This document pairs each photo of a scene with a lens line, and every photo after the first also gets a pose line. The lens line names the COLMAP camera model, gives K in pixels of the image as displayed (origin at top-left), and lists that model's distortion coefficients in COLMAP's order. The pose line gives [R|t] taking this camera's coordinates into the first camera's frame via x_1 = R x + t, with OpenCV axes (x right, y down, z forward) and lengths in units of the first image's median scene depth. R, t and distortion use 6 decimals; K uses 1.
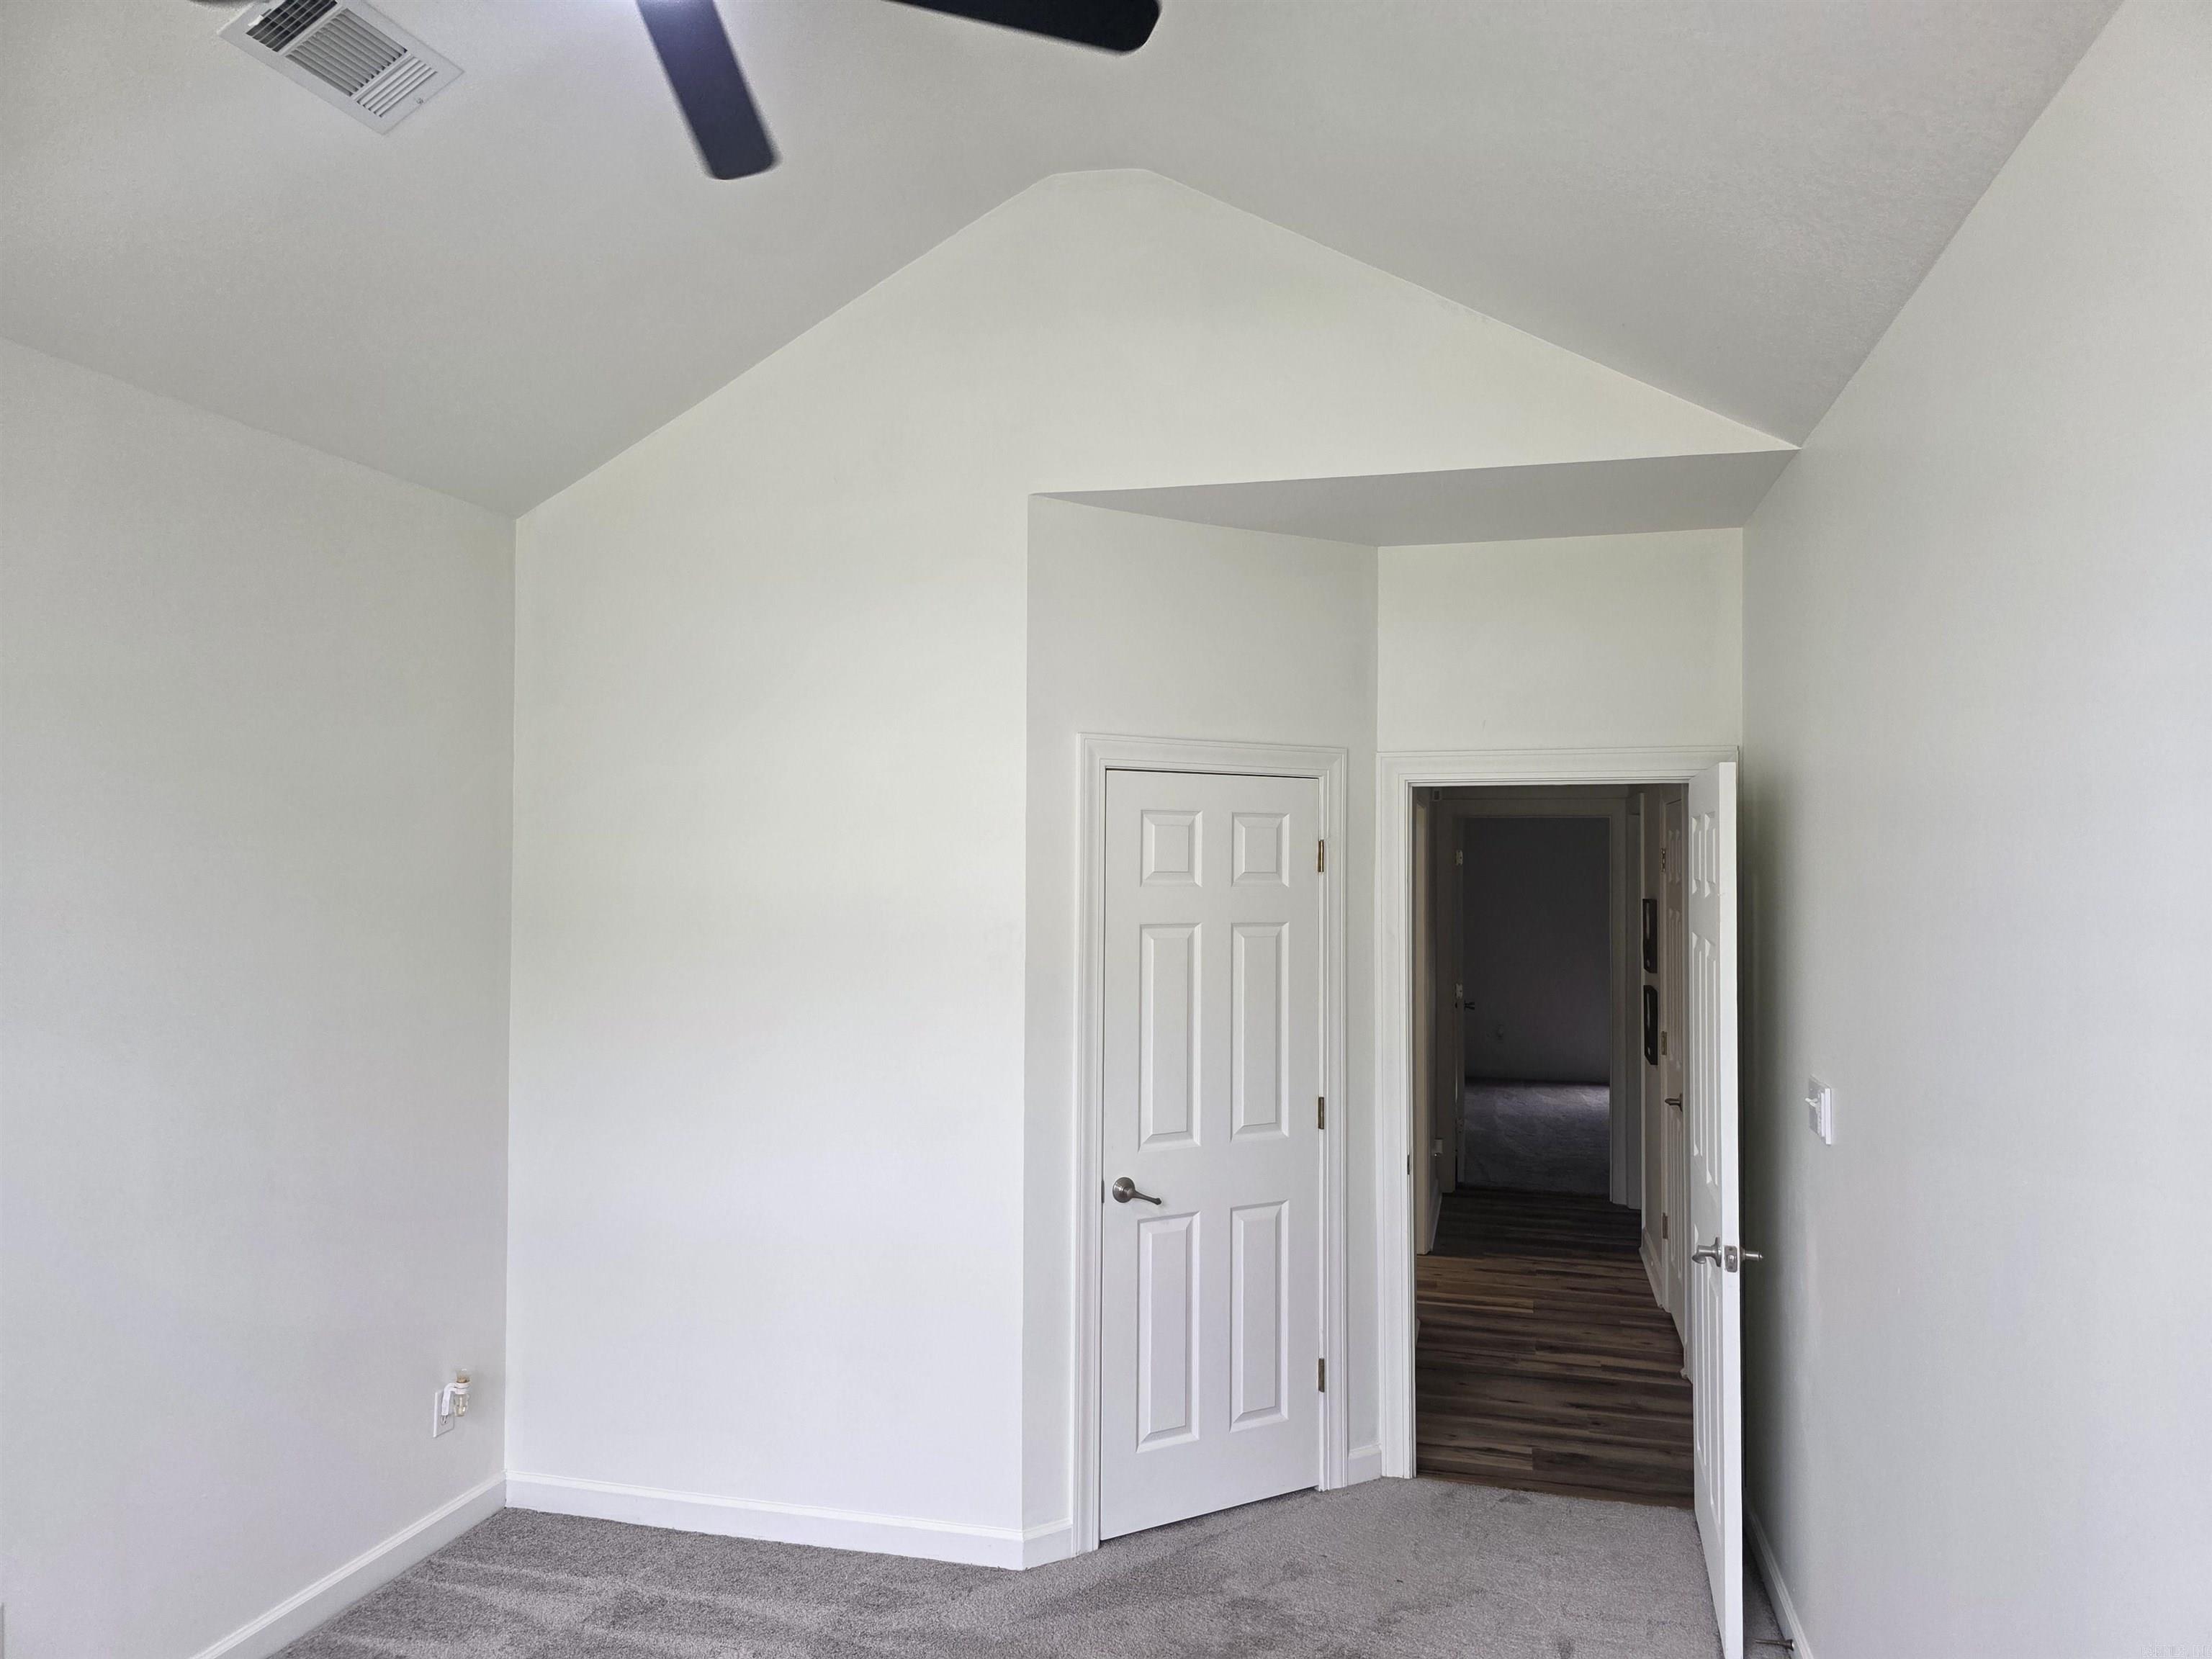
lens RADIAL K [[1485.7, 0, 1114.7], [0, 1485.7, 840.9], [0, 0, 1]] dist [0.032469, -0.017418]
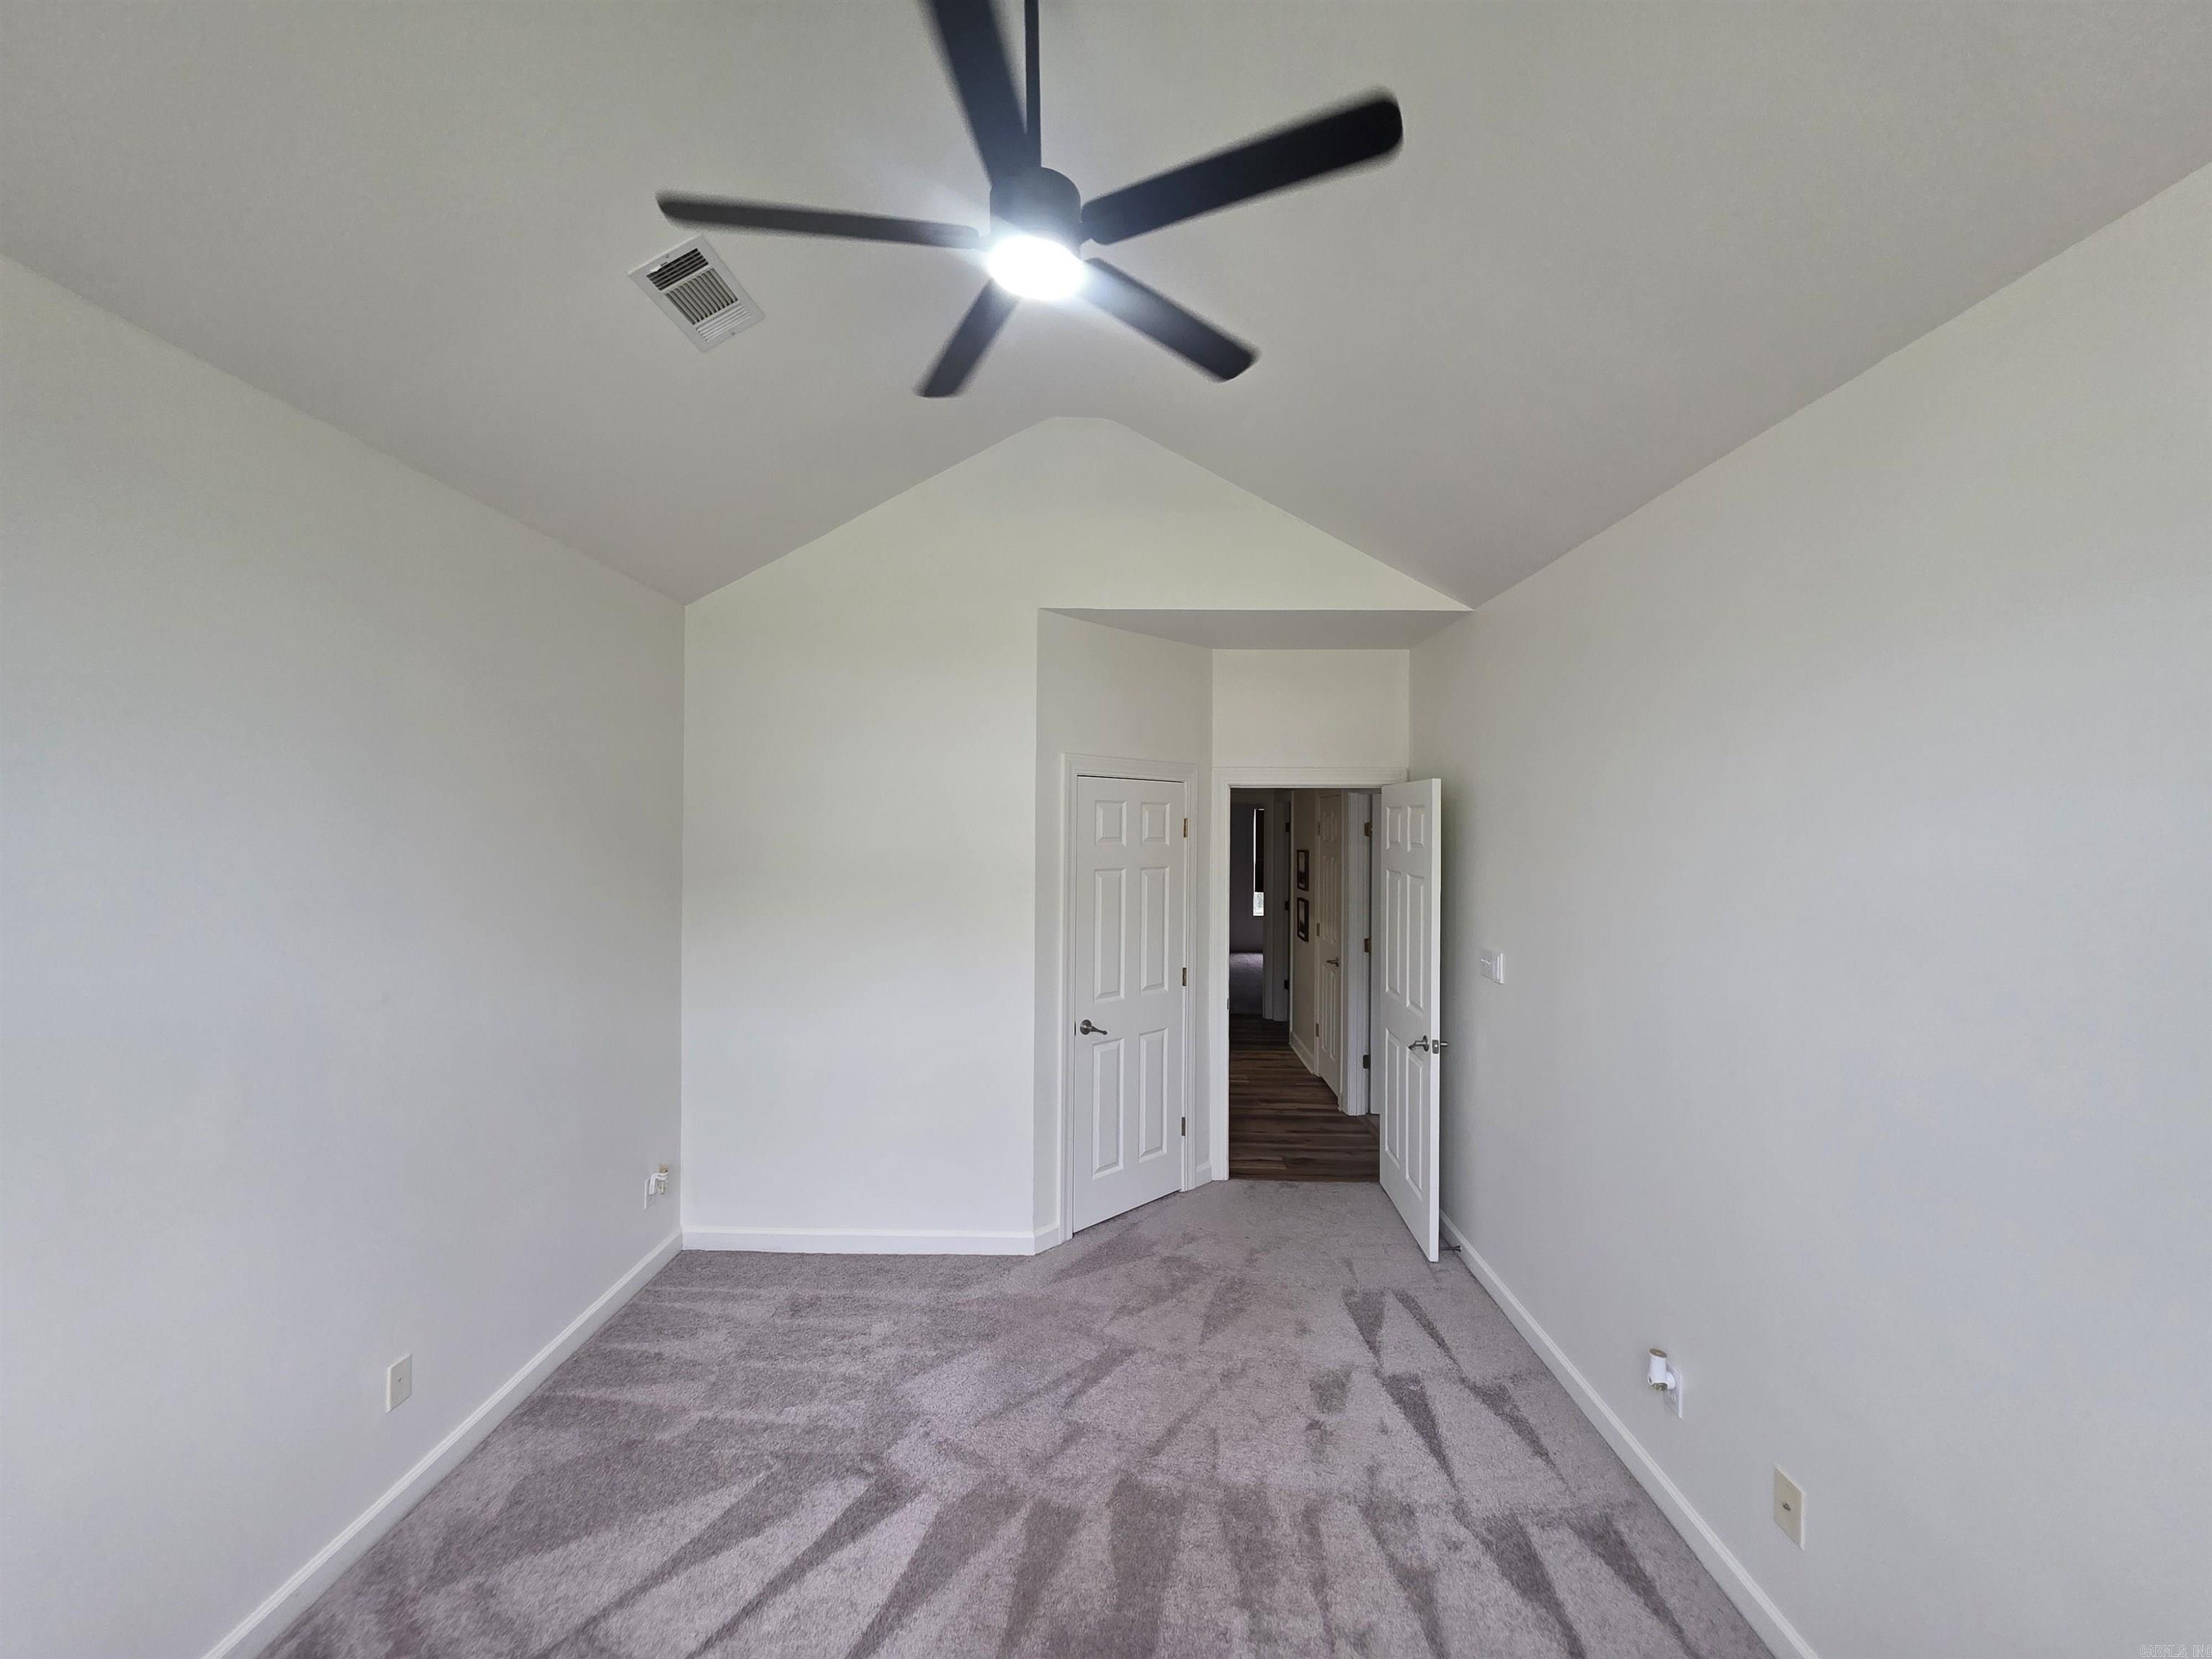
lens RADIAL K [[884.0, 0, 1101.4], [0, 884.0, 826.8], [0, 0, 1]] dist [0.001411, -0.000120]
pose [[0.973516, 0.001773, 0.228611, -0.205575], [-0.005709, 0.999847, 0.016556, -0.008183], [-0.228546, -0.017422, 0.973377, 0.026243]]
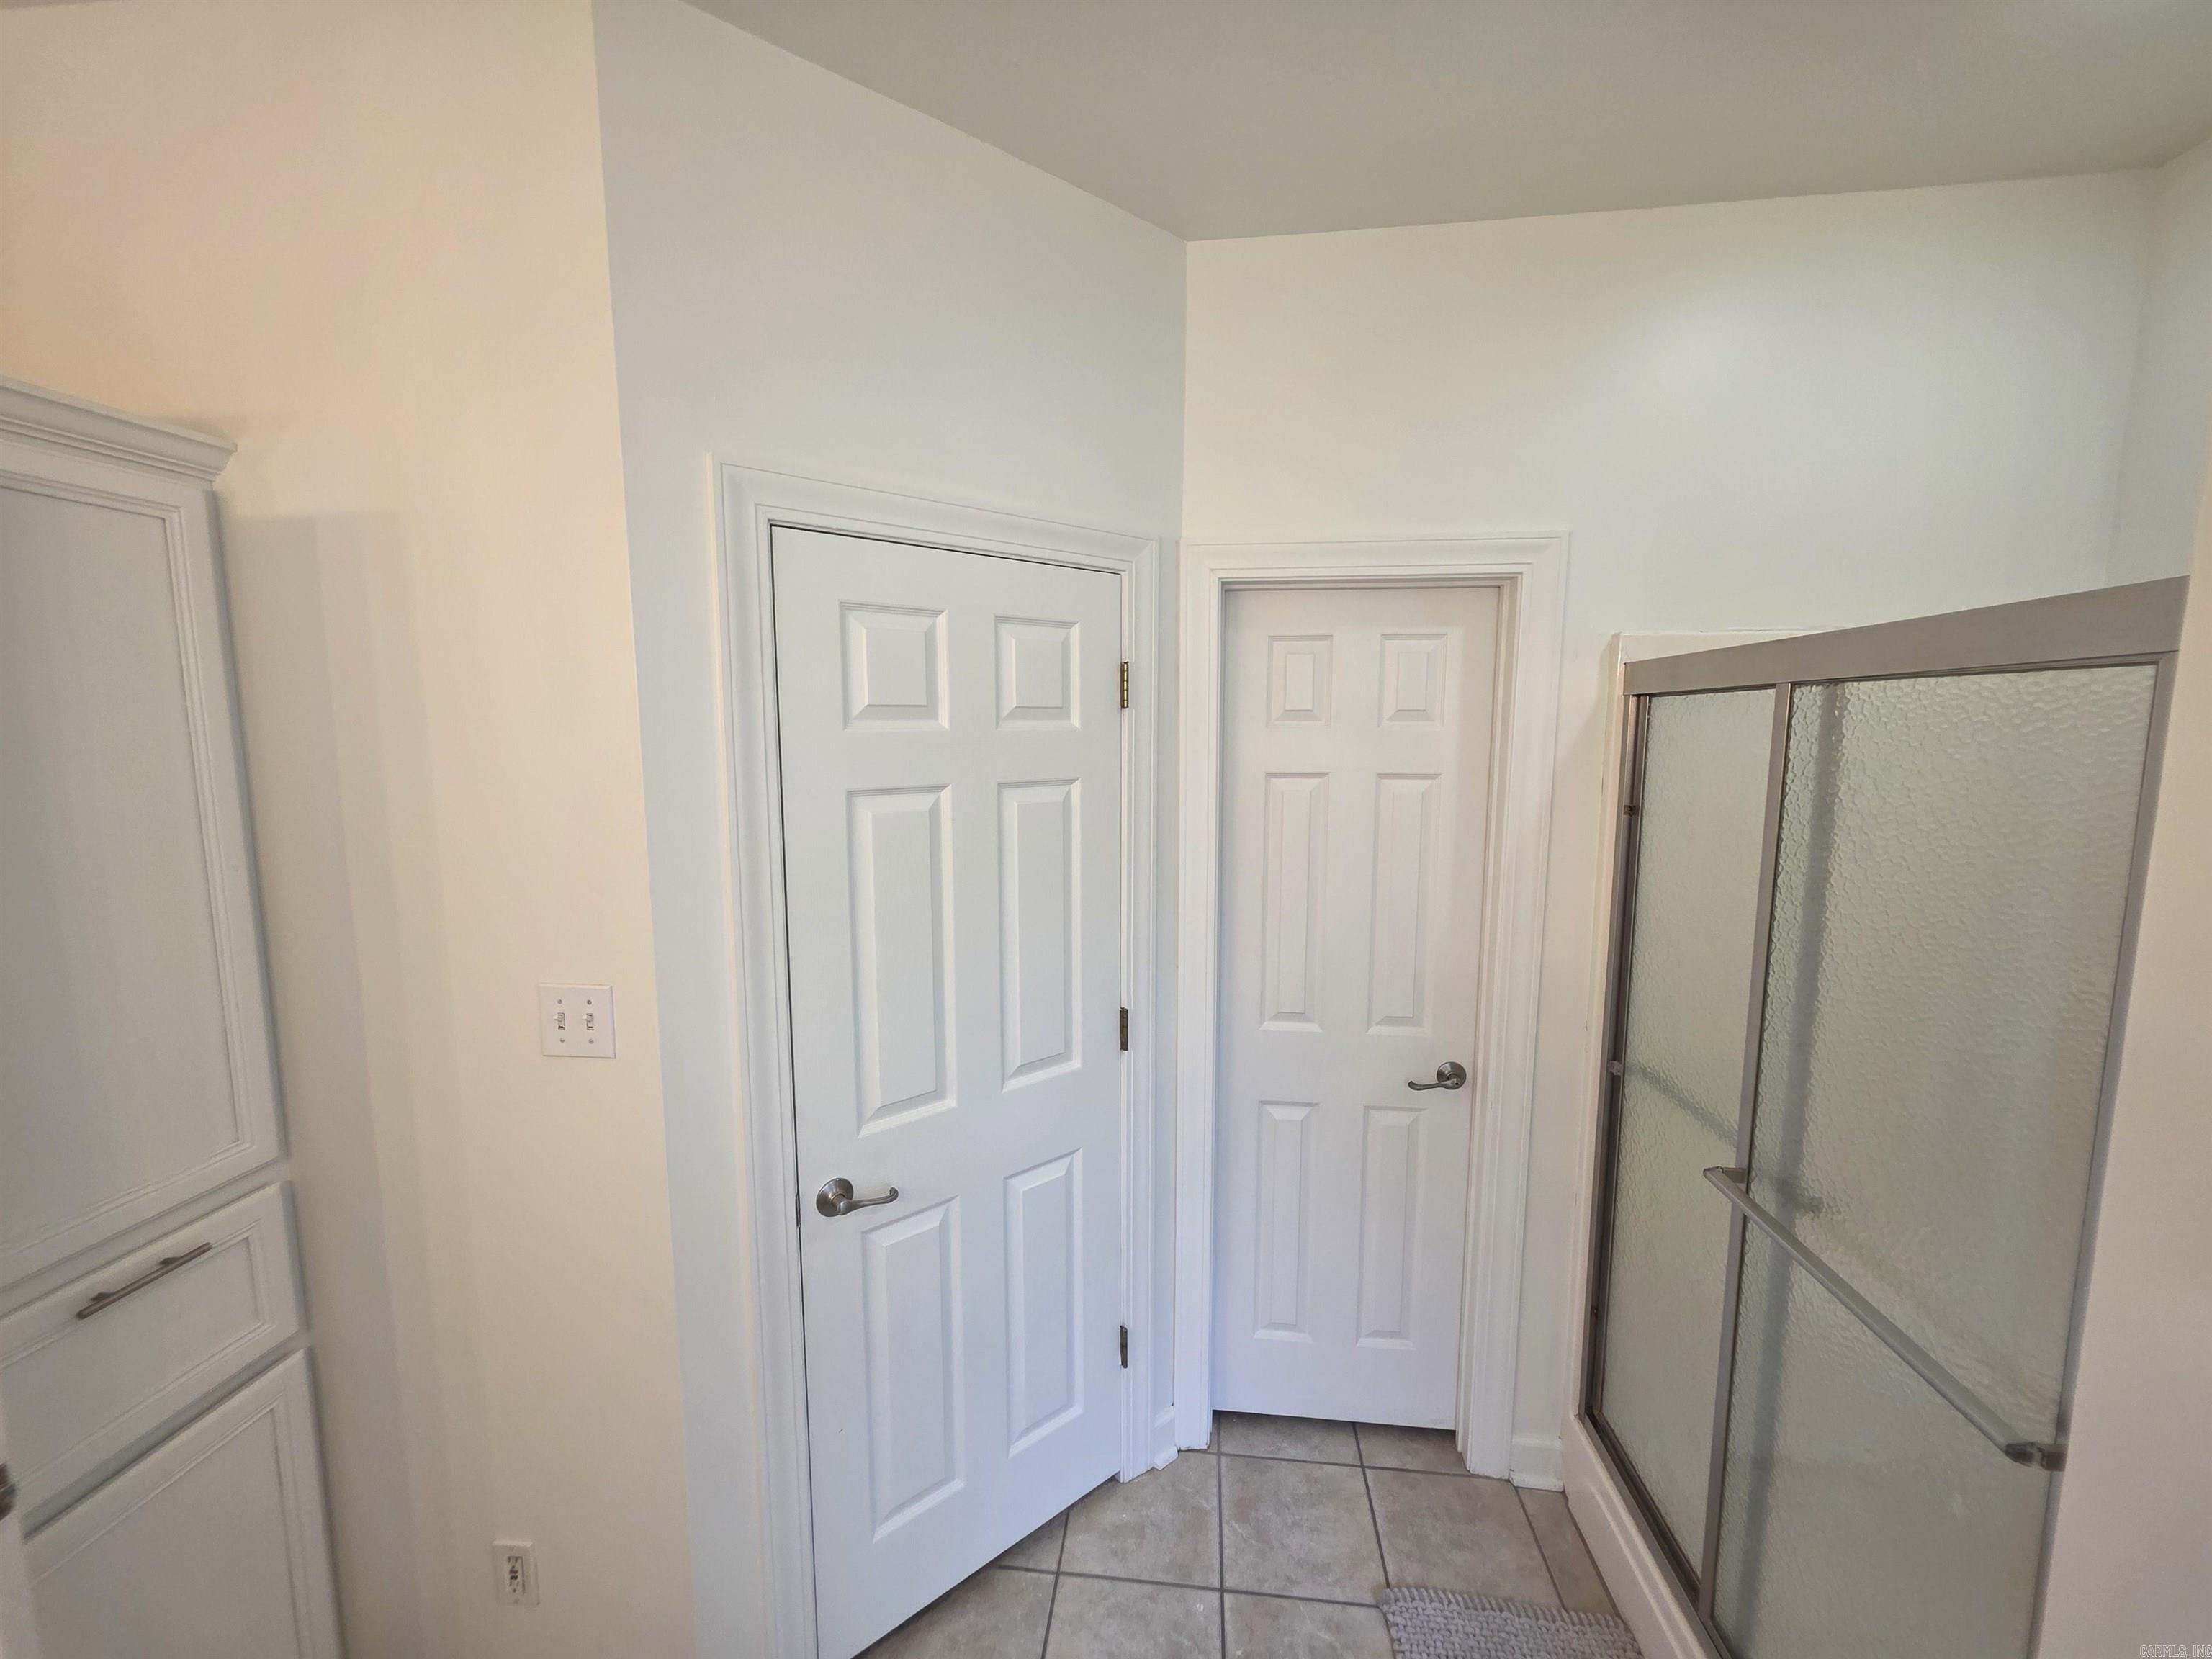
lens RADIAL K [[884.0, 0, 1099.5], [0, 884.0, 846.6], [0, 0, 1]] dist [0.001411, -0.000120]
pose [[0.989191, -0.024648, 0.144543, 0.068541], [0.003599, 0.989555, 0.144111, 0.026594], [-0.146585, -0.142033, 0.978948, 0.623178]]
